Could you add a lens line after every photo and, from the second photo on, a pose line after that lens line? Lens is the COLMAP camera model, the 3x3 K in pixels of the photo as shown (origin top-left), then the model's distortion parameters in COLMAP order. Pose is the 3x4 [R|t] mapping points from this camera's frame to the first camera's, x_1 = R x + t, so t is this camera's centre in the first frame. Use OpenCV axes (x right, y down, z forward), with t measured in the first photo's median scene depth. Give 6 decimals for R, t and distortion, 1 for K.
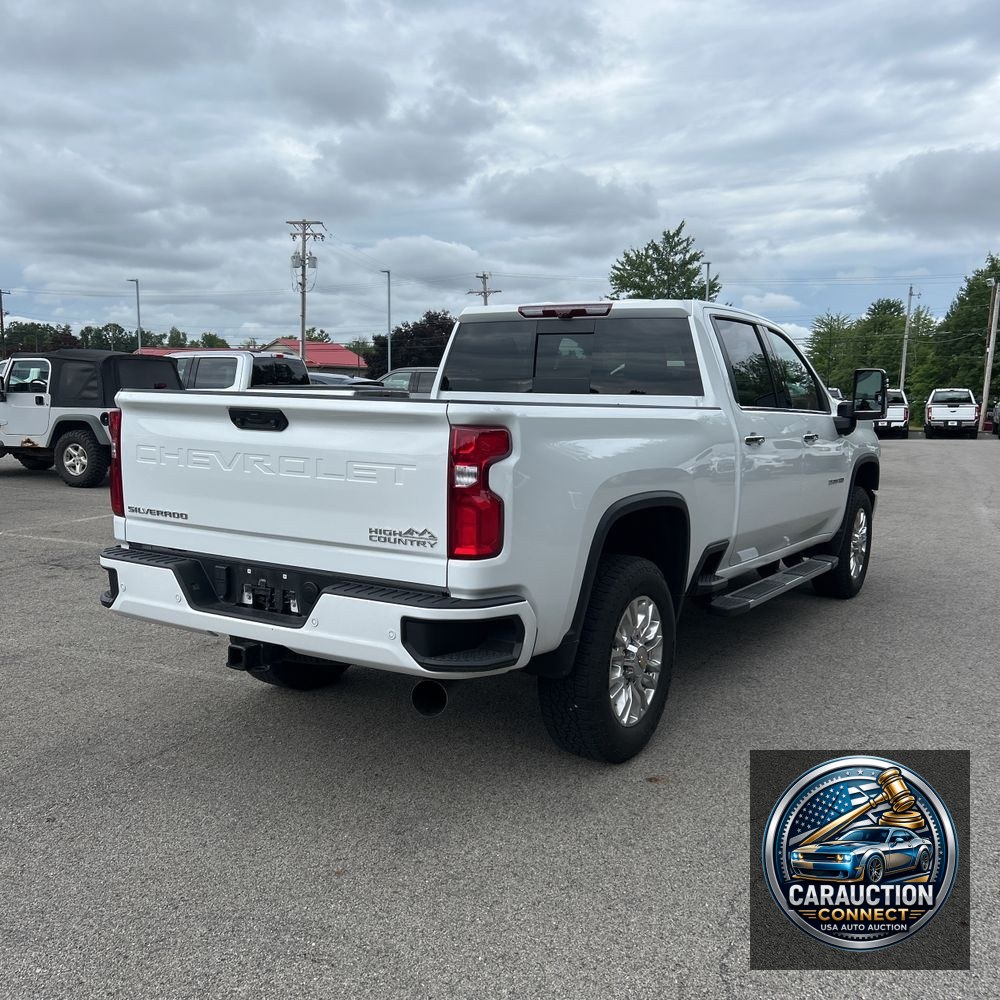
lens RADIAL K [[1004.2, 0, 500.0], [0, 1004.2, 531.2], [0, 0, 1]] dist [0.097812, -0.108189]
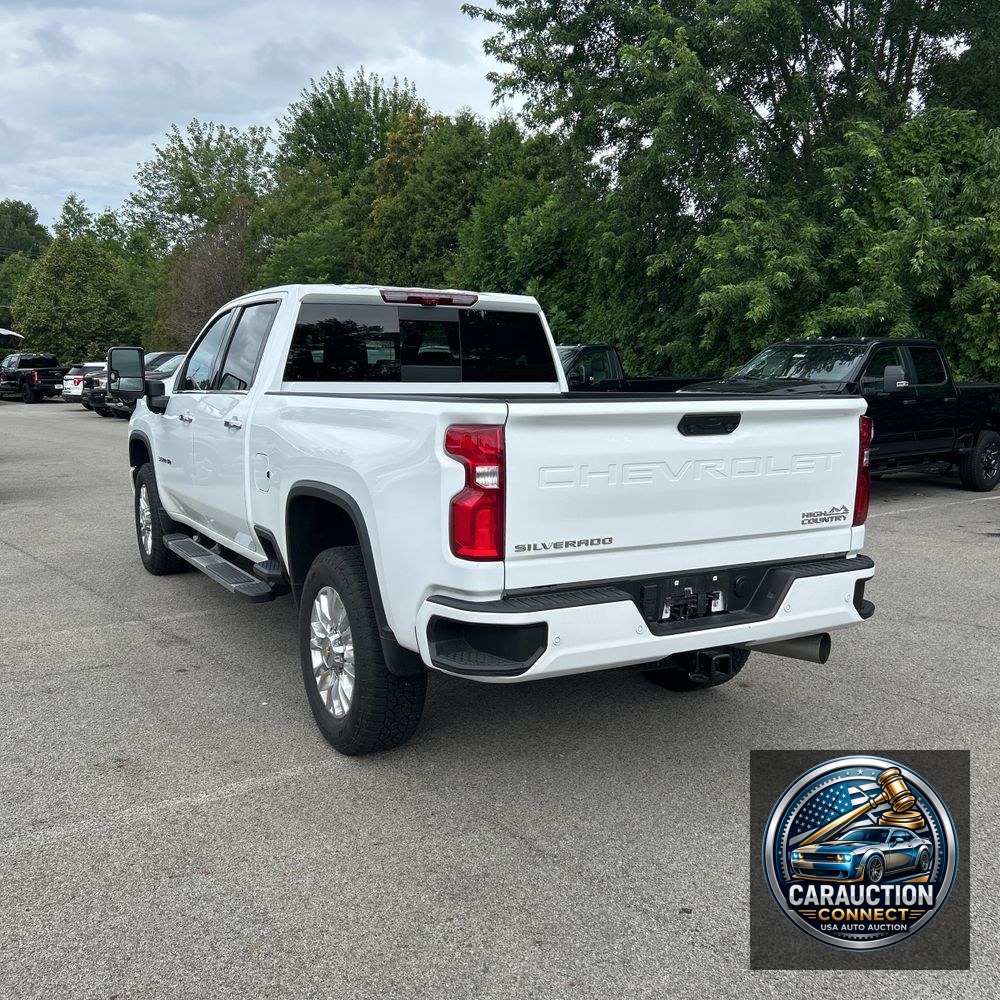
lens RADIAL K [[1004.3, 0, 508.4], [0, 1004.3, 506.5], [0, 0, 1]] dist [0.036264, -0.040692]
pose [[0.476230, -0.136576, 0.868649, -0.989956], [0.121953, 0.988576, 0.088572, -0.117968], [-0.870823, 0.063754, 0.487446, 0.580001]]
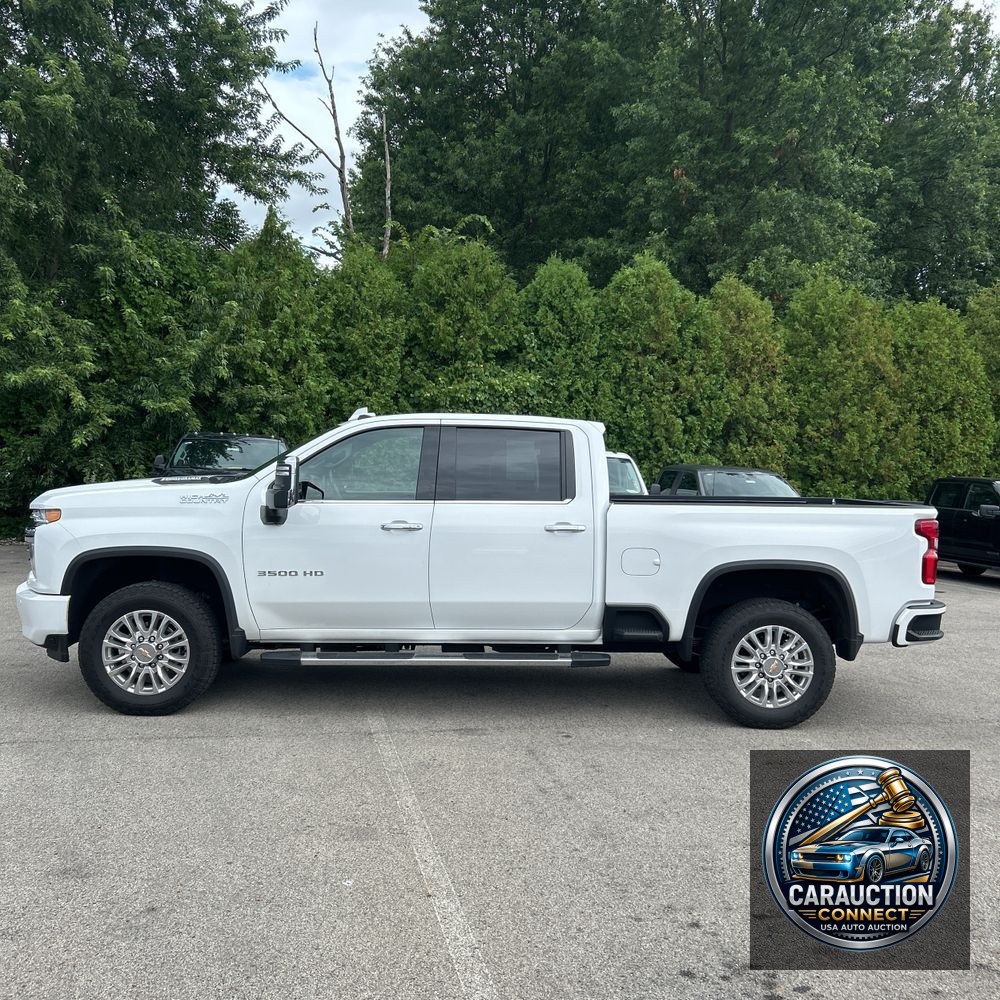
lens RADIAL K [[998.6, 0, 506.2], [0, 998.6, 504.3], [0, 0, 1]] dist [0.171428, -0.486445]
pose [[-0.564440, -0.071805, 0.822345, -1.265637], [0.070856, 0.988318, 0.134932, -0.394483], [-0.822427, 0.134429, -0.552759, 2.352876]]
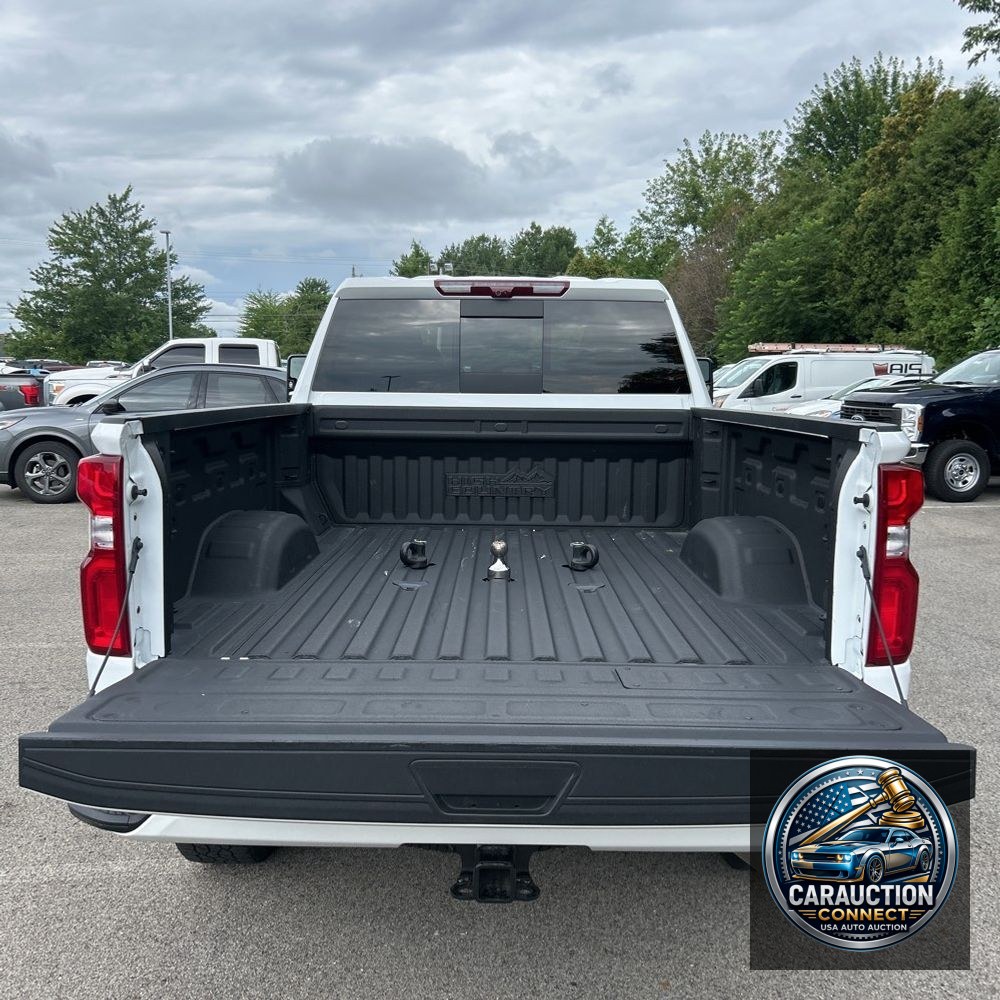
lens RADIAL K [[1003.1, 0, 492.5], [0, 1003.1, 497.9], [0, 0, 1]] dist [0.029522, -0.036582]
pose [[0.855252, -0.077825, 0.512335, -0.448120], [0.080339, 0.996618, 0.017278, -0.086780], [-0.511946, 0.026384, 0.858612, 0.419531]]
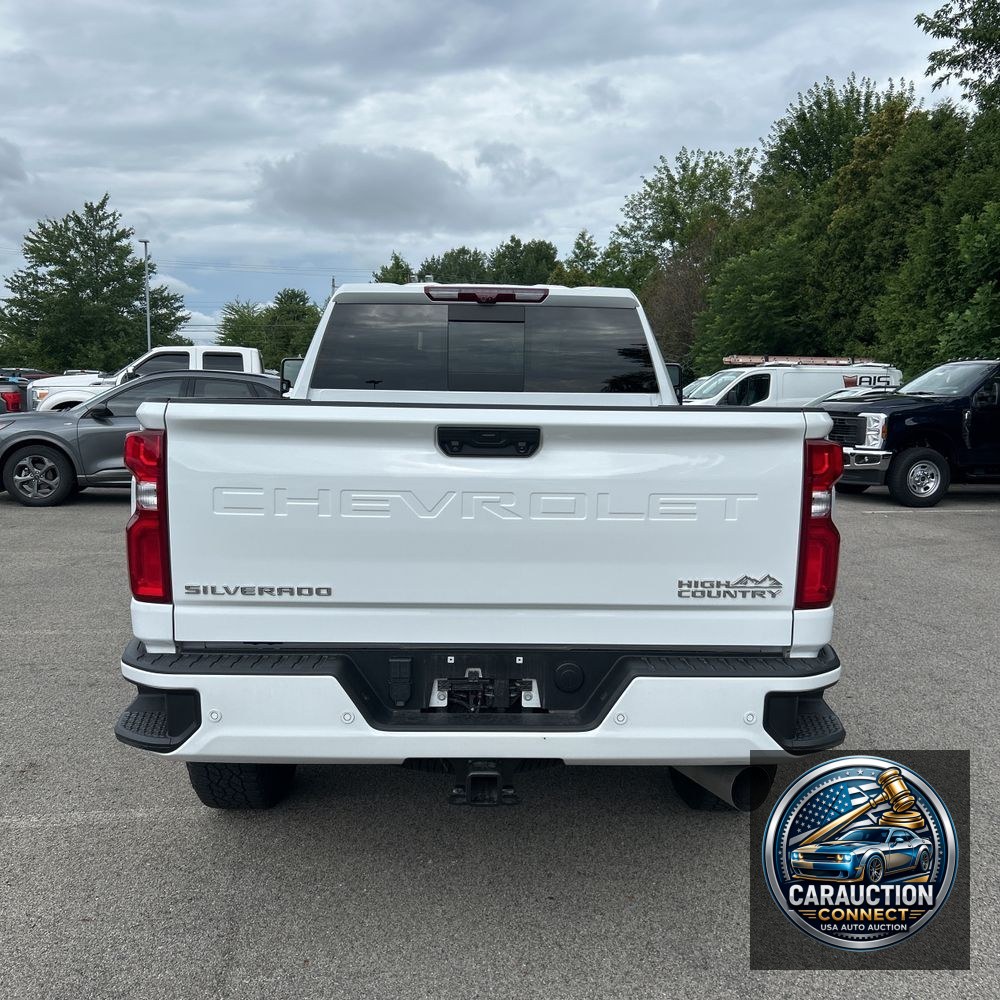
lens RADIAL K [[1004.3, 0, 508.4], [0, 1004.3, 506.5], [0, 0, 1]] dist [0.036264, -0.040692]
pose [[0.836370, -0.074624, 0.543062, -0.502184], [0.078826, 0.996767, 0.015570, -0.062991], [-0.542468, 0.029785, 0.839548, 0.344516]]
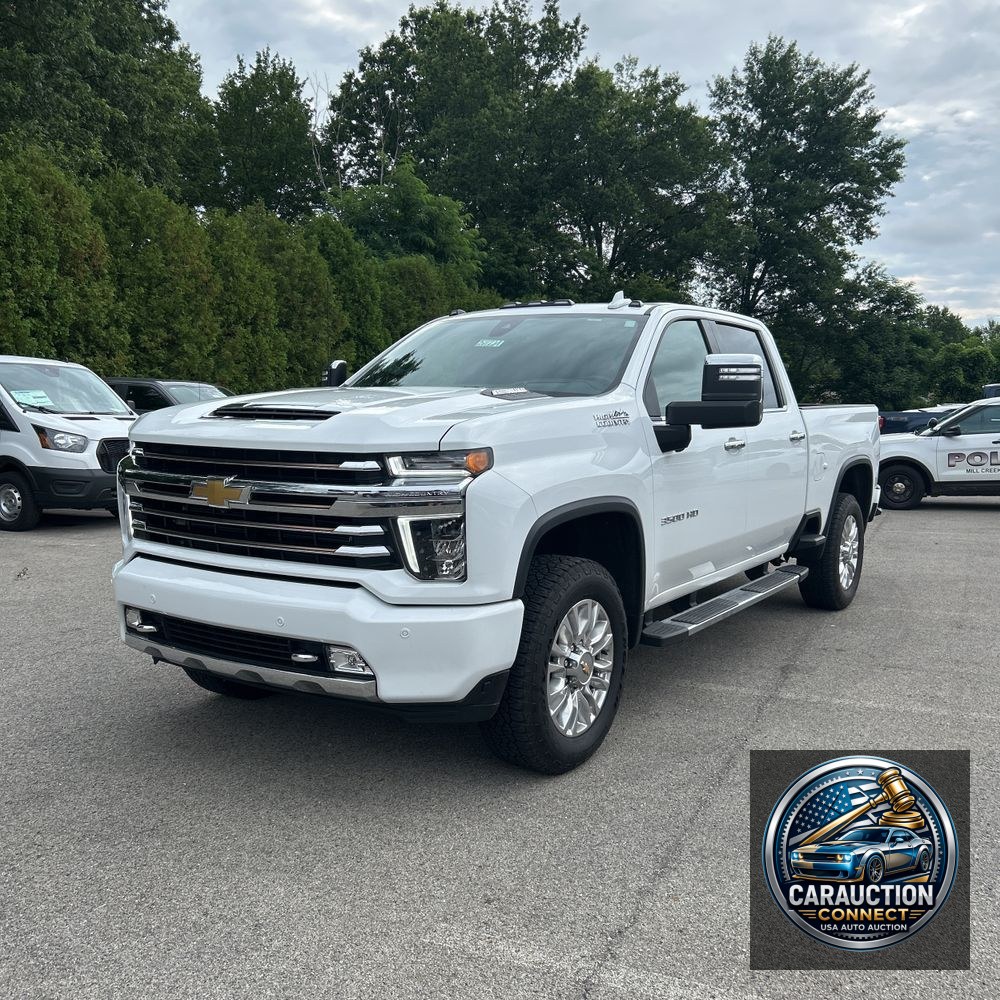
lens RADIAL K [[1004.3, 0, 508.4], [0, 1004.3, 506.5], [0, 0, 1]] dist [0.036264, -0.040692]
pose [[-0.999165, -0.036070, 0.019166, 0.302964], [-0.030498, 0.970943, 0.237361, -0.377430], [-0.027171, 0.236578, -0.971232, 2.863462]]
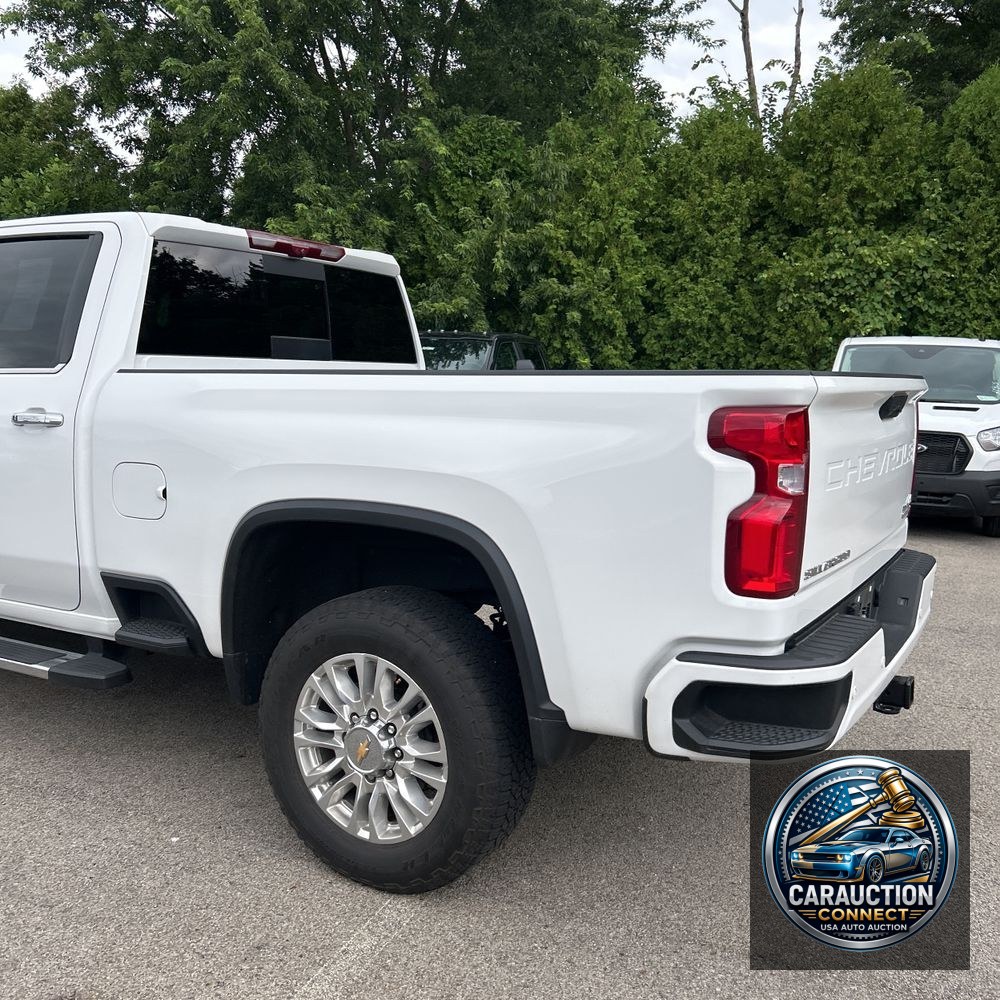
lens RADIAL K [[1004.0, 0, 489.2], [0, 1004.0, 514.0], [0, 0, 1]] dist [0.048788, -0.054346]
pose [[-0.014669, -0.158591, 0.987235, -0.877048], [0.118144, 0.980150, 0.159209, -0.160509], [-0.992888, 0.118972, 0.004359, 1.105580]]
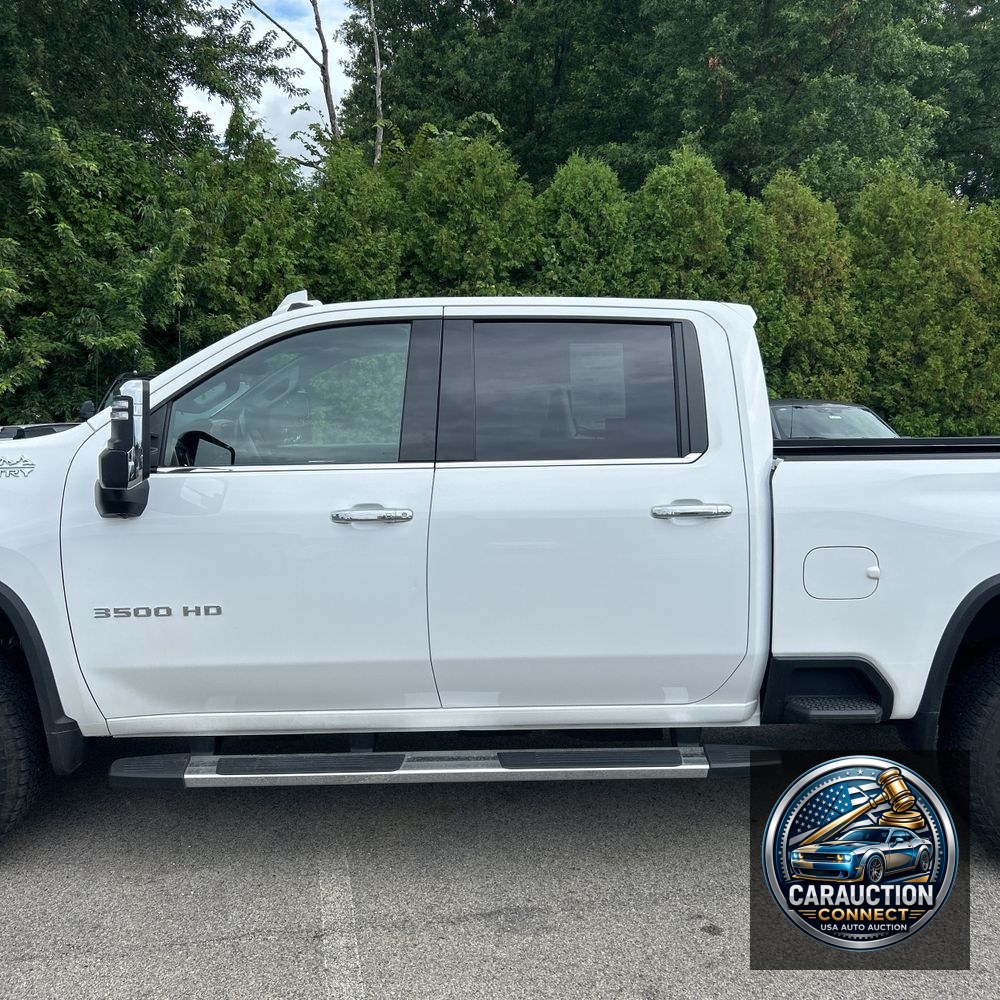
lens RADIAL K [[1001.0, 0, 495.6], [0, 1001.0, 494.5], [0, 0, 1]] dist [0.098512, -0.186924]
pose [[-0.550361, -0.096748, 0.829302, -0.632009], [0.096446, 0.979248, 0.178246, -0.313238], [-0.829338, 0.178082, -0.529609, 1.981622]]
